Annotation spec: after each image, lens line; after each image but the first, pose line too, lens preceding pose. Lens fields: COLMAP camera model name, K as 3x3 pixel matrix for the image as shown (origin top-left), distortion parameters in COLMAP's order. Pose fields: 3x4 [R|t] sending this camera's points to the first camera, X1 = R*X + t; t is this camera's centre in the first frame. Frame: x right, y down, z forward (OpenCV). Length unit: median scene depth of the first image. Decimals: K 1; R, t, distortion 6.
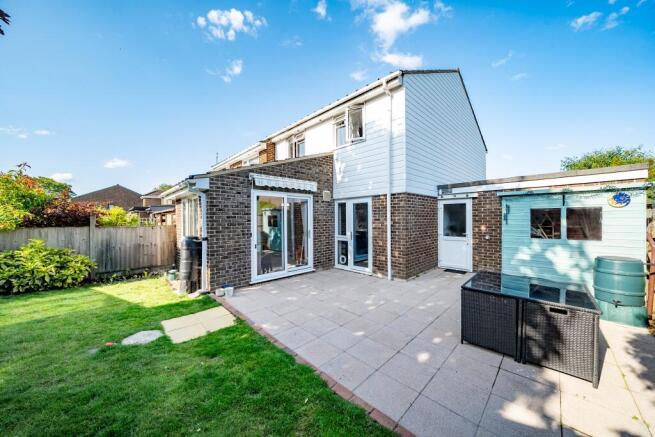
lens RADIAL K [[228.3, 0, 326.7], [0, 228.3, 220.0], [0, 0, 1]] dist [-0.012796, 0.000193]
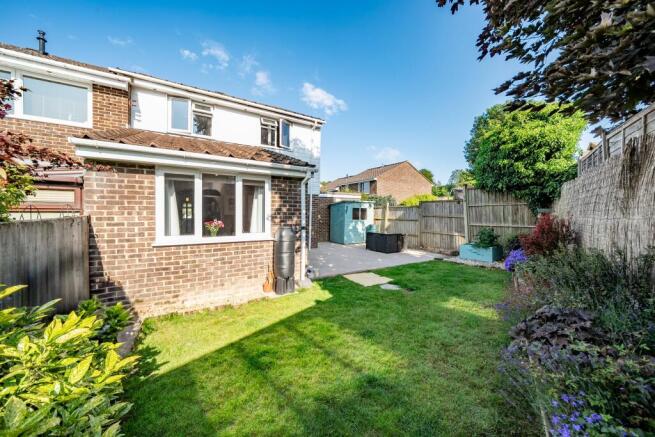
lens RADIAL K [[239.5, 0, 326.4], [0, 239.5, 216.7], [0, 0, 1]] dist [-0.001250, 0.000111]
pose [[0.203412, 0.000613, 0.979093, -1.679649], [0.002219, 0.999997, -0.001087, 0.049741], [-0.979091, 0.002393, 0.203410, 0.762751]]
